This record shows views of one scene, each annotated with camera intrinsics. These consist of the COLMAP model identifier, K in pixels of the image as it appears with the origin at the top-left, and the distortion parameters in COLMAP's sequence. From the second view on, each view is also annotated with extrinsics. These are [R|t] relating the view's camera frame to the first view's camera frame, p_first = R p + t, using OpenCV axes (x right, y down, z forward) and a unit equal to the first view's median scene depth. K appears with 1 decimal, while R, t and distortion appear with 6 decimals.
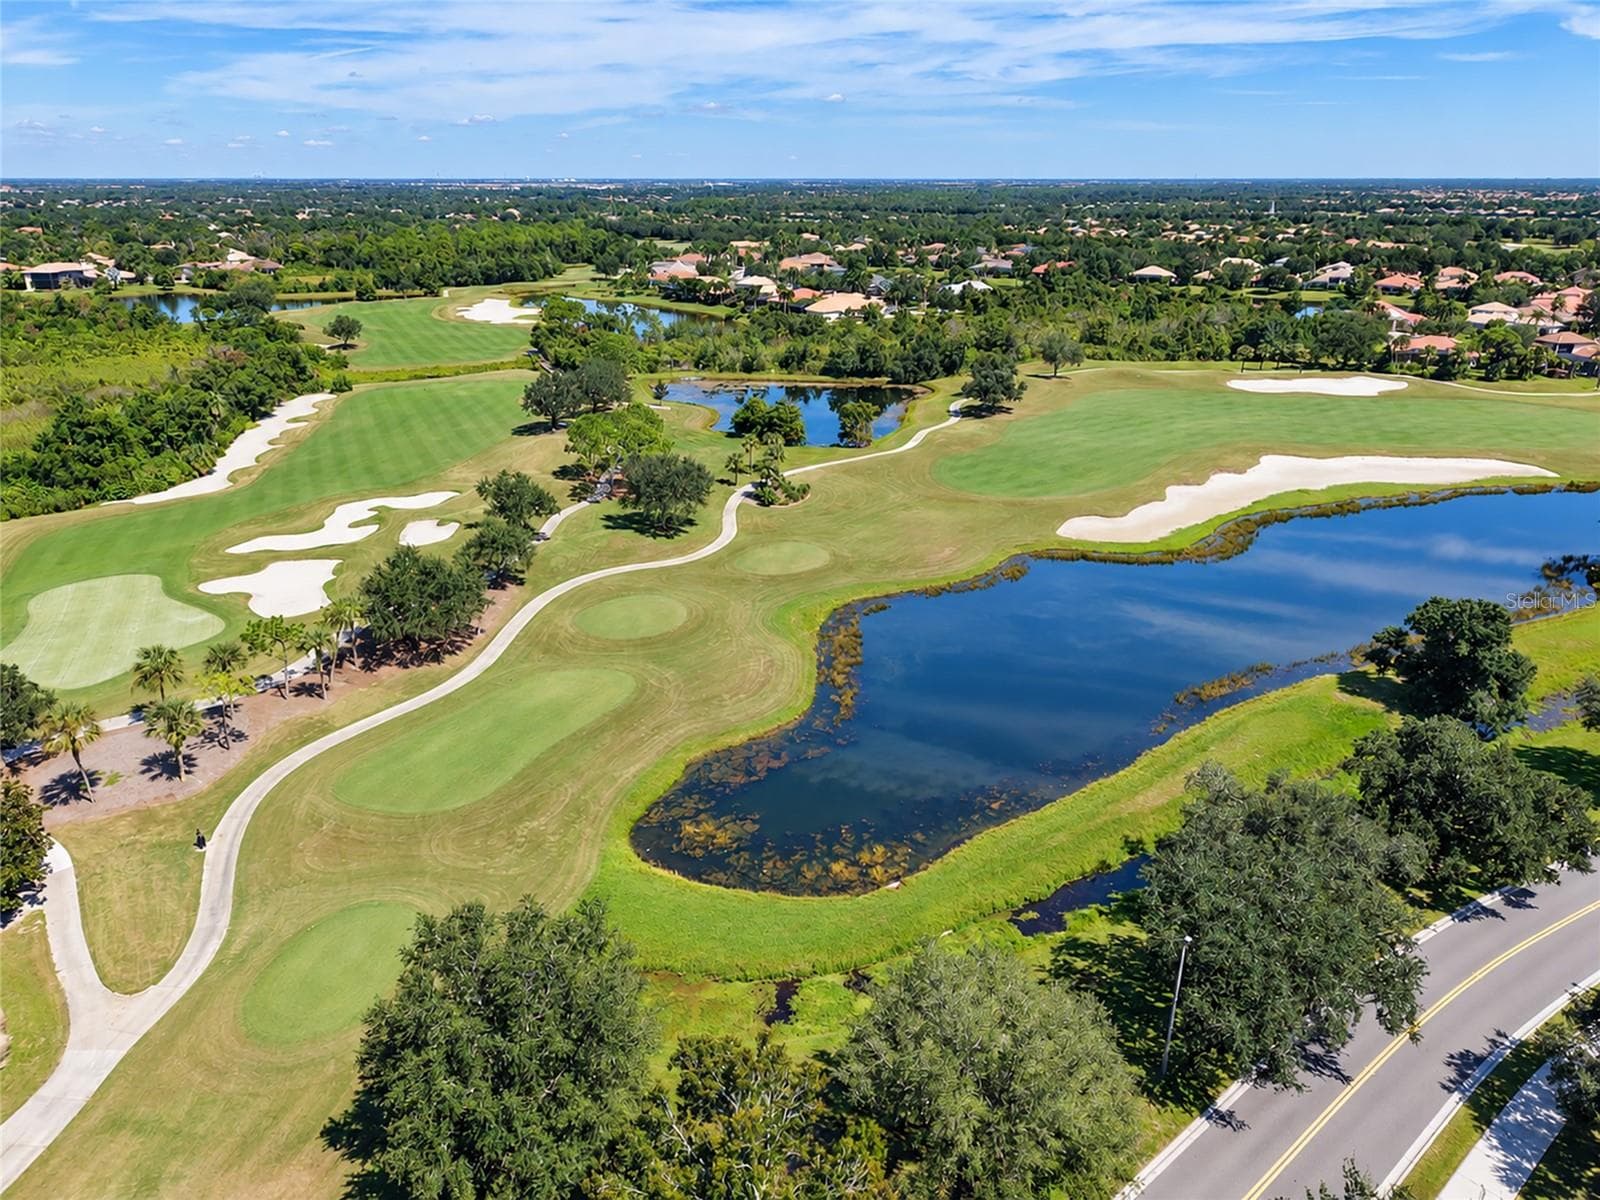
lens RADIAL K [[1136.5, 0, 800.0], [0, 1136.5, 600.0], [0, 0, 1]] dist [0.036152, -0.004010]
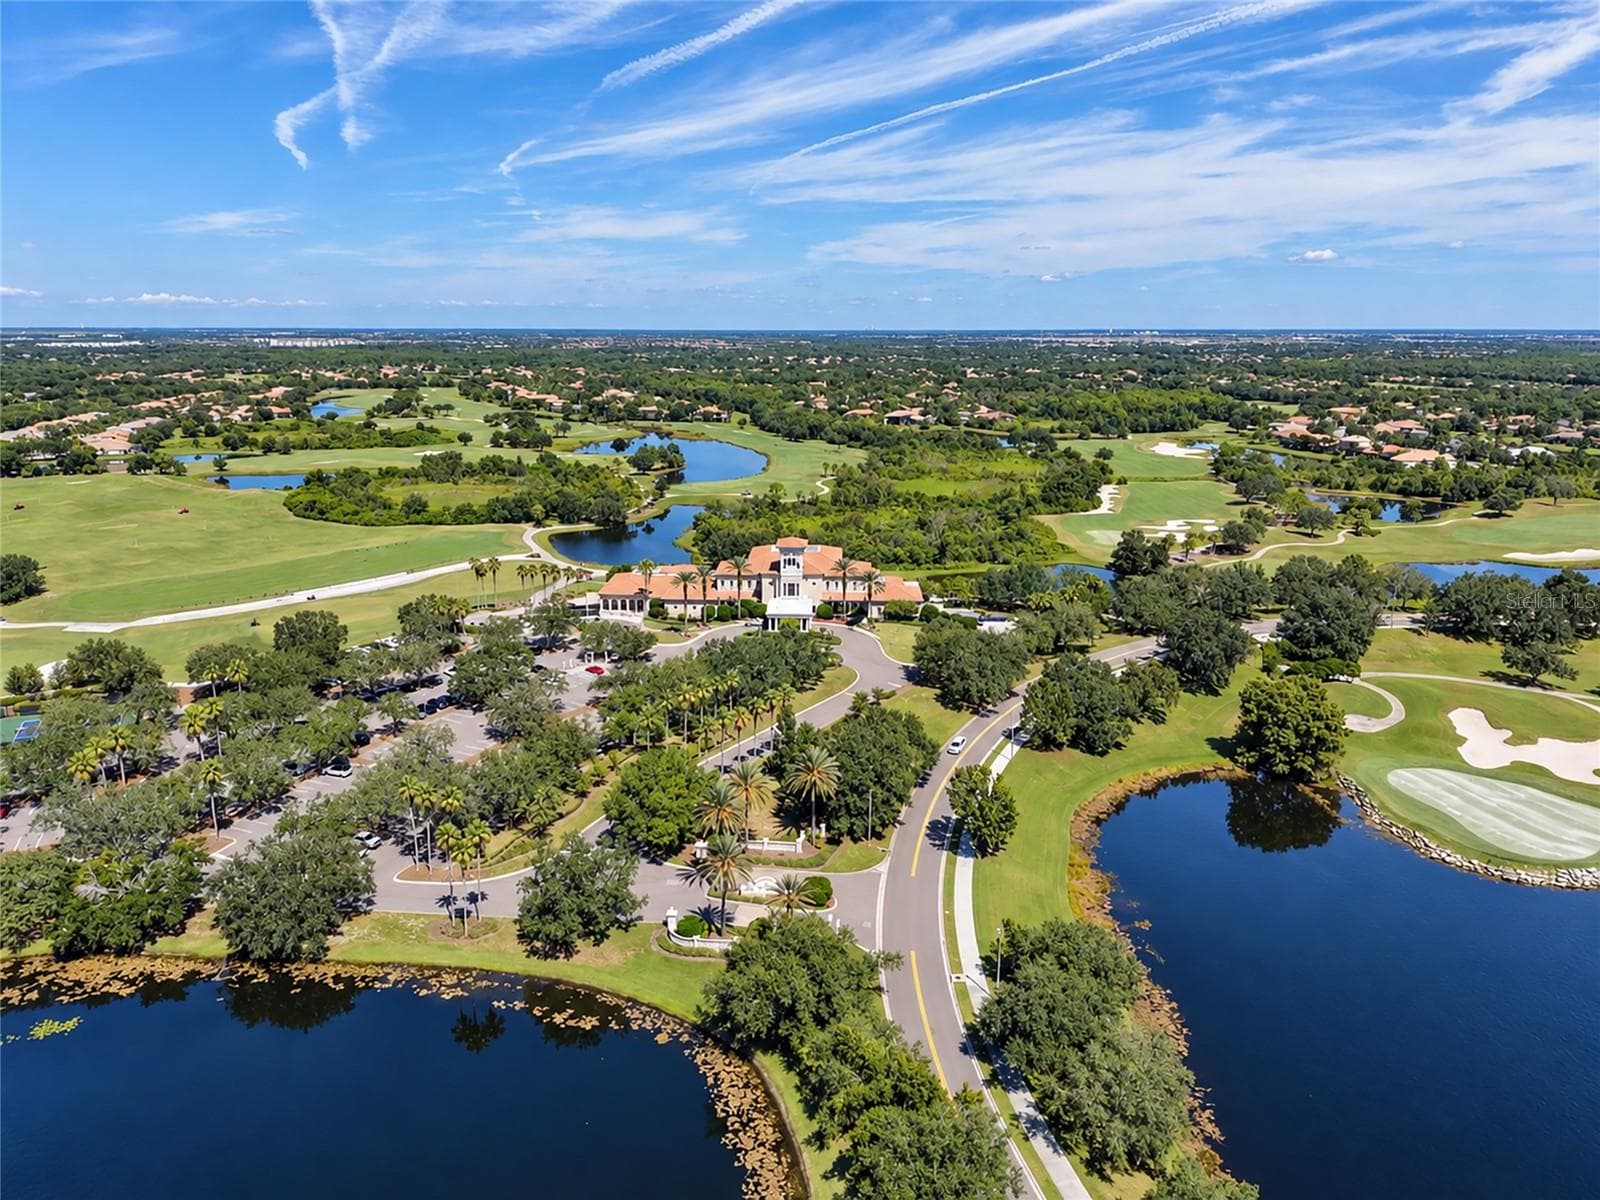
lens RADIAL K [[1136.5, 0, 800.0], [0, 1136.5, 600.0], [0, 0, 1]] dist [0.036152, -0.004010]
pose [[0.889146, 0.114827, -0.442983, 0.002803], [-0.167141, 0.982619, -0.080774, 0.156405], [0.426009, 0.145861, 0.892884, -0.568967]]
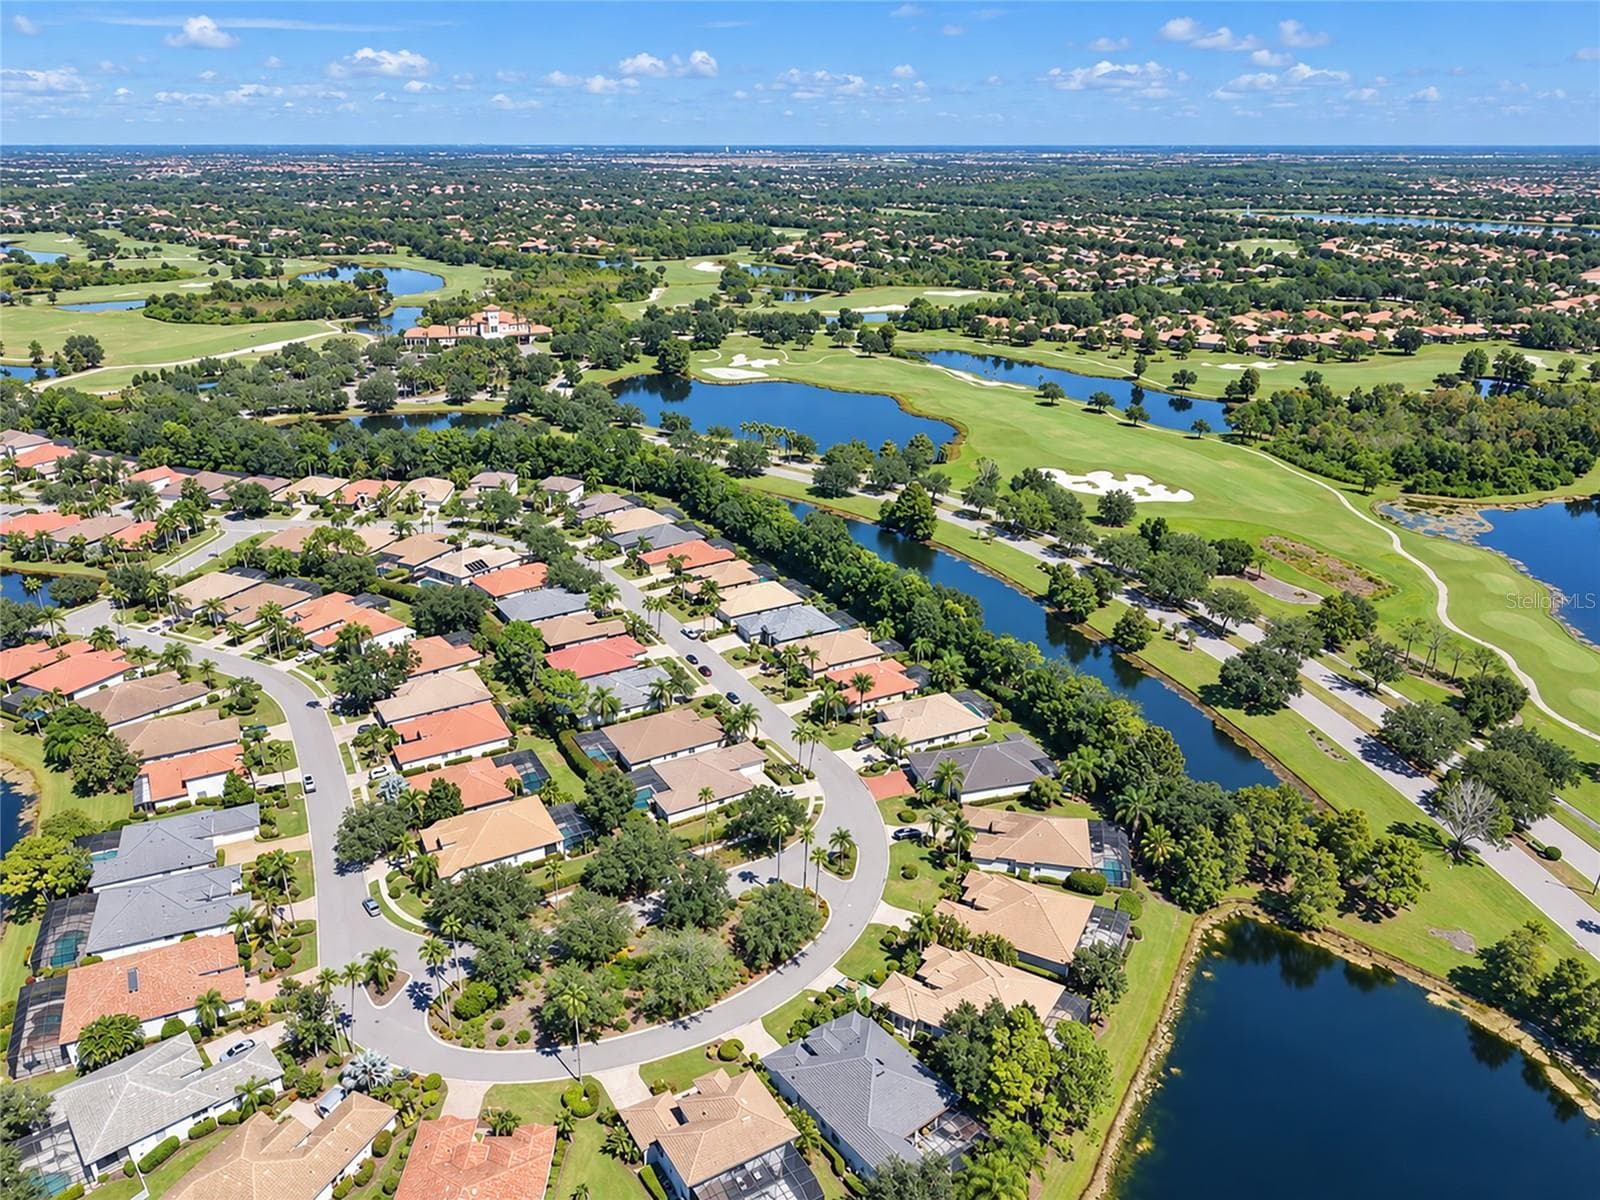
lens RADIAL K [[1136.5, 0, 800.0], [0, 1136.5, 600.0], [0, 0, 1]] dist [0.036152, -0.004010]
pose [[0.986557, 0.064296, -0.150235, 0.353002], [-0.060242, 0.997690, 0.031393, 0.376632], [0.151906, -0.021920, 0.988152, -1.411468]]
